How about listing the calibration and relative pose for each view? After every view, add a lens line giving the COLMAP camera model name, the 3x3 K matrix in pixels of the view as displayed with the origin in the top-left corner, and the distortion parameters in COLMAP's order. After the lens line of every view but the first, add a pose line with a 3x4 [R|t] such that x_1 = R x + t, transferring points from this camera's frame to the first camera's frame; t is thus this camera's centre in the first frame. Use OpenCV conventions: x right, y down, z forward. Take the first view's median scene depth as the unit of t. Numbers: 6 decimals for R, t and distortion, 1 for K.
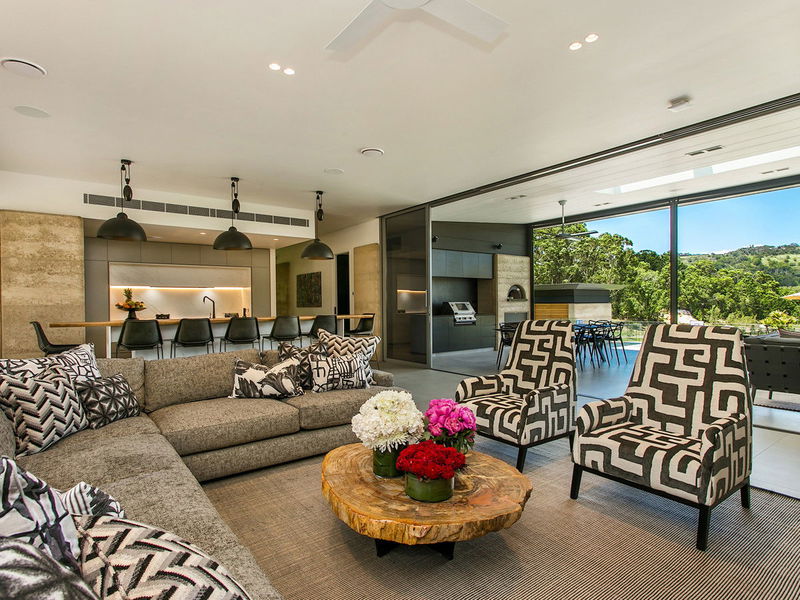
lens RADIAL K [[431.0, 0, 400.0], [0, 431.0, 300.0], [0, 0, 1]] dist [0.001396, 0.000976]
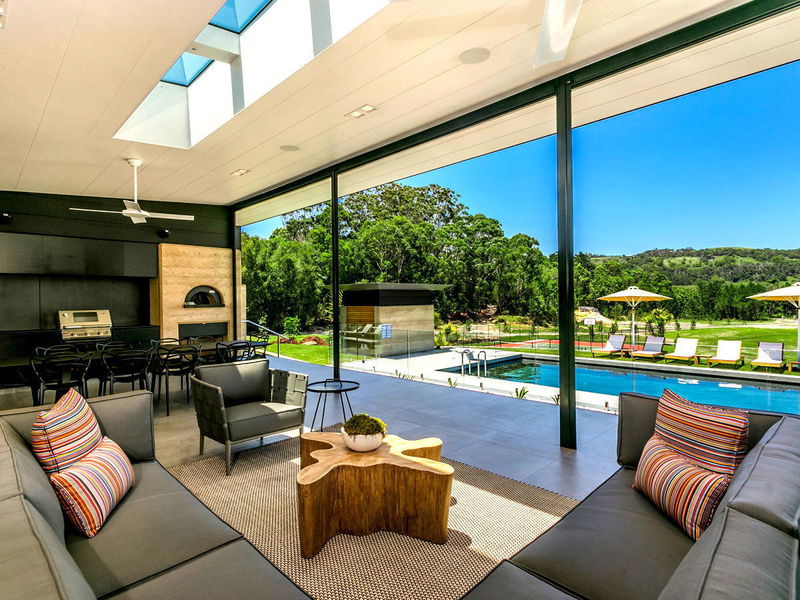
lens RADIAL K [[431.0, 0, 400.0], [0, 431.0, 300.0], [0, 0, 1]] dist [0.001396, 0.000976]
pose [[0.988799, -0.000754, 0.149248, 0.476528], [-0.000138, 0.999982, 0.005971, -0.014453], [-0.149250, -0.005925, 0.988782, 0.204139]]
